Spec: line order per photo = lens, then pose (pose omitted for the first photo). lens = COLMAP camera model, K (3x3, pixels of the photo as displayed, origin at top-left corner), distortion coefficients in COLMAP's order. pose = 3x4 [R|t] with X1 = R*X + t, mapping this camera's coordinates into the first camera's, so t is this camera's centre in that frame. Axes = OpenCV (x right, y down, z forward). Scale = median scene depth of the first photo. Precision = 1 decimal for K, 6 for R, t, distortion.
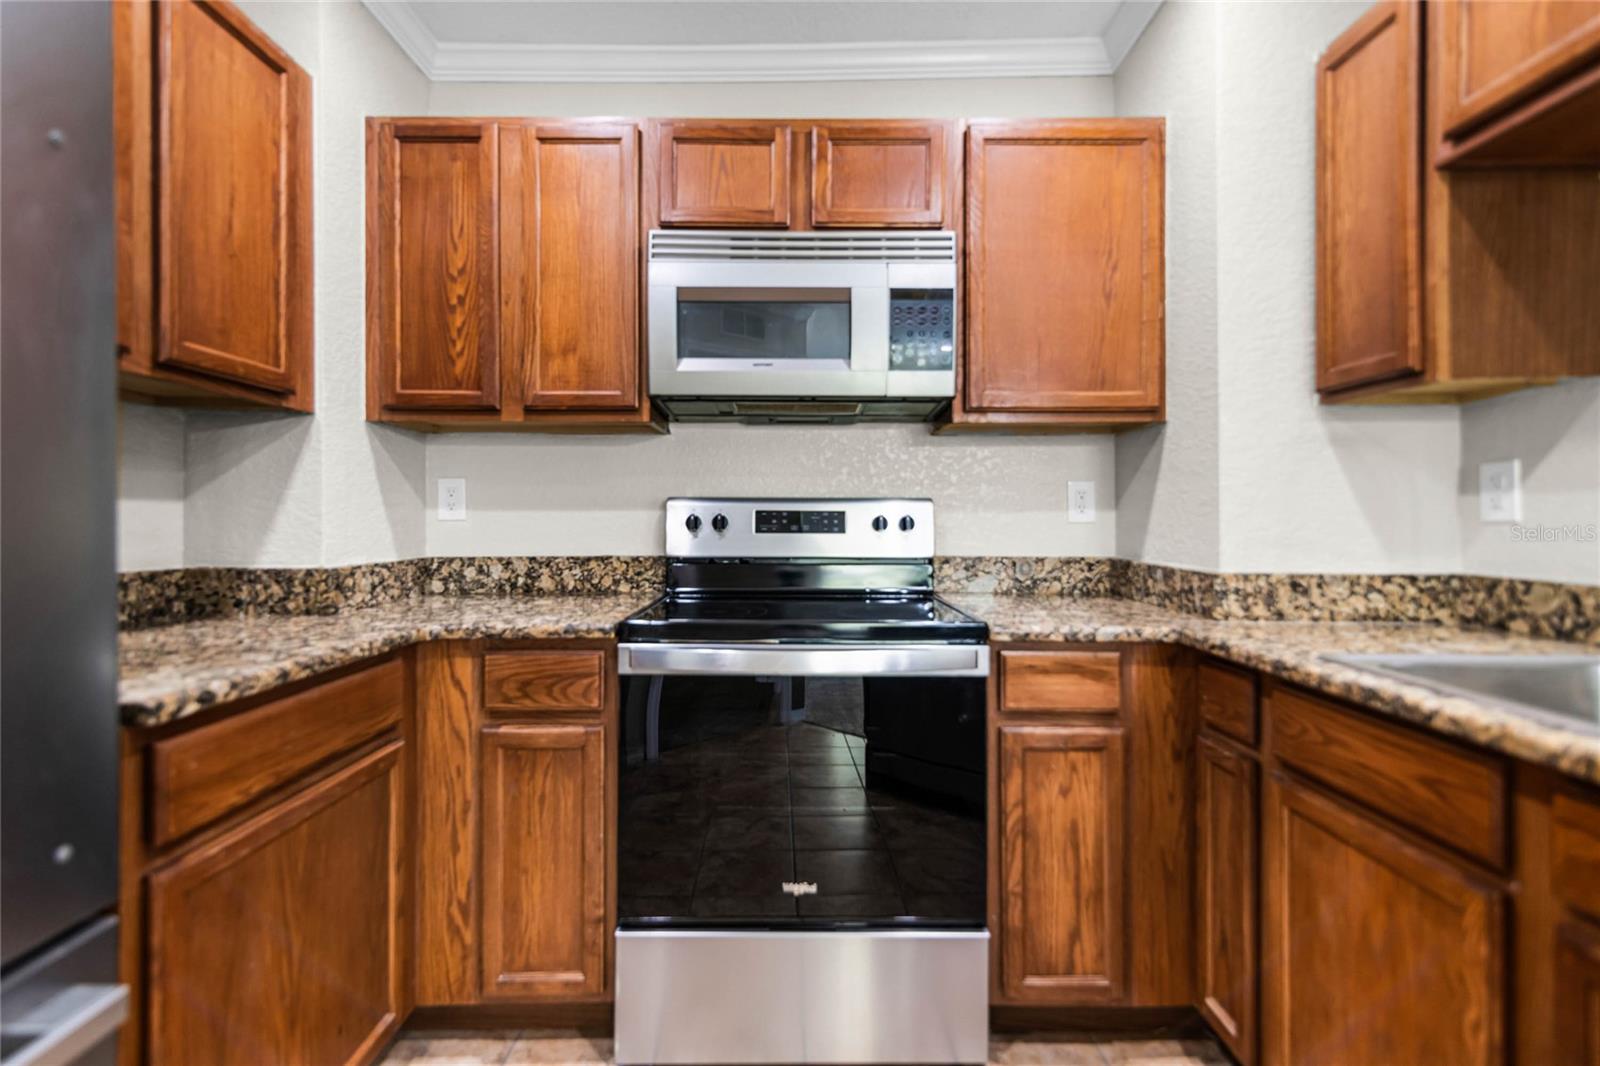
lens RADIAL K [[735.9, 0, 791.5], [0, 735.9, 515.0], [0, 0, 1]] dist [0.010957, -0.000283]
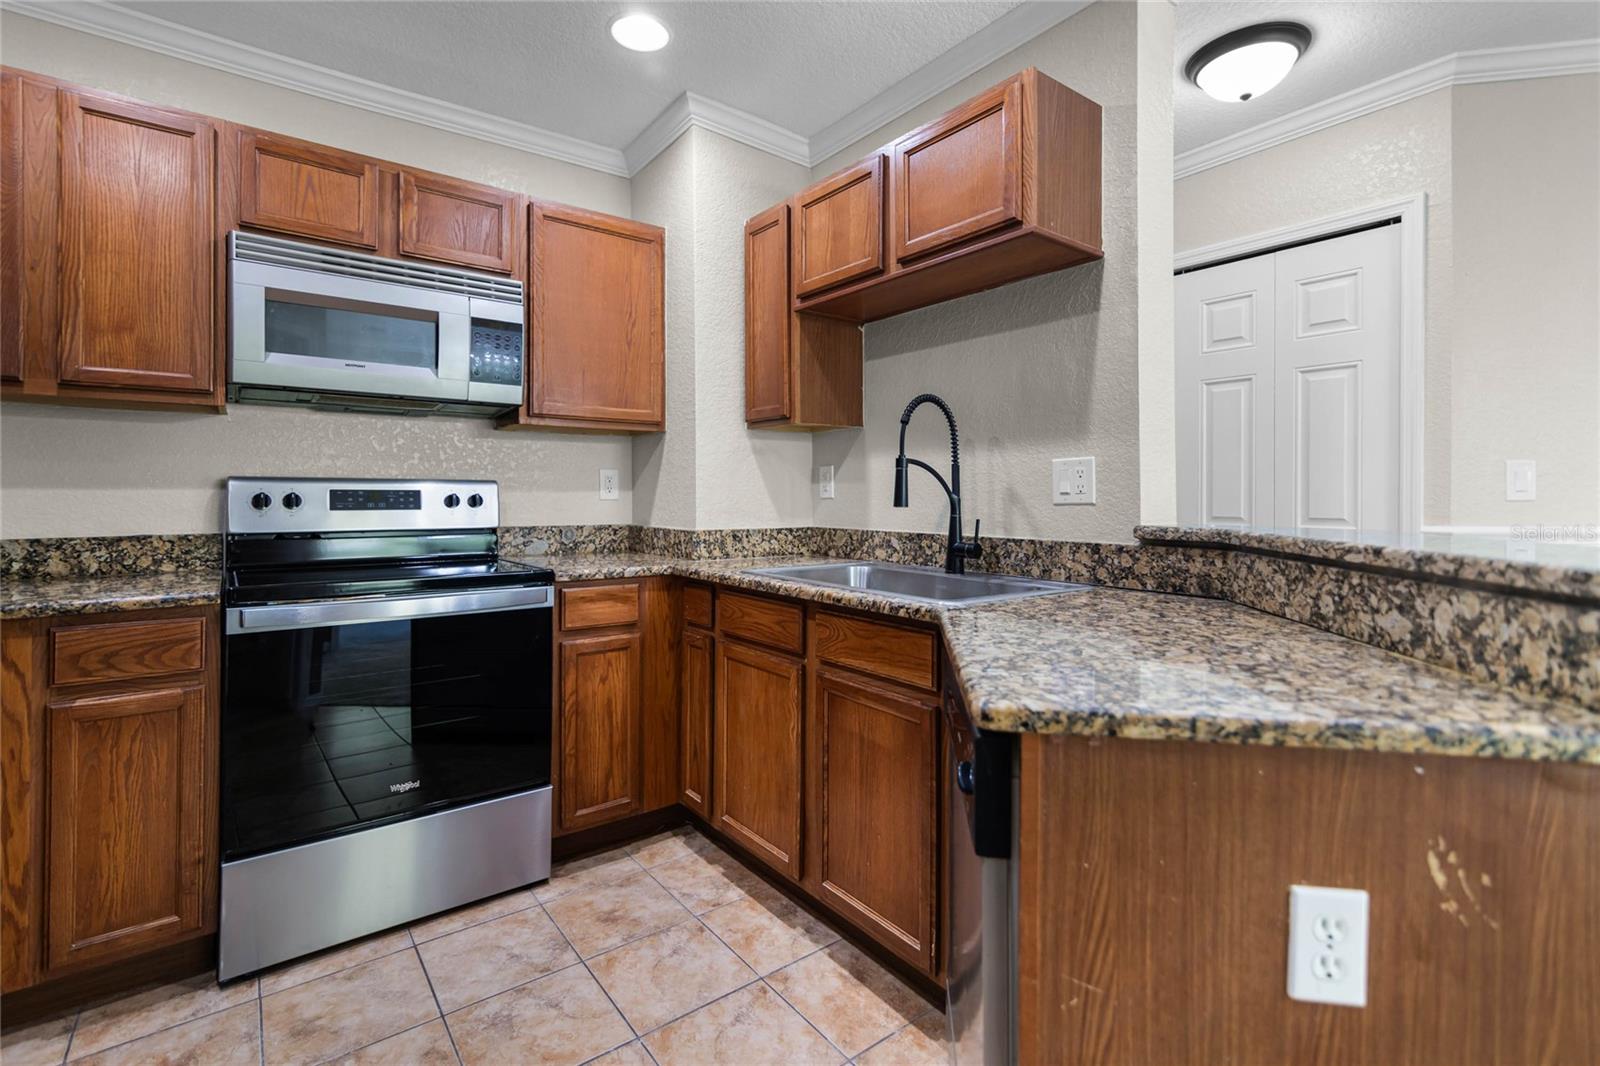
lens RADIAL K [[741.1, 0, 797.9], [0, 741.1, 491.6], [0, 0, 1]] dist [0.011047, -0.000350]
pose [[0.795195, 0.003471, 0.606344, -0.215597], [-0.001677, 0.999992, -0.003525, -0.000630], [-0.606351, 0.001786, 0.795195, -0.407181]]
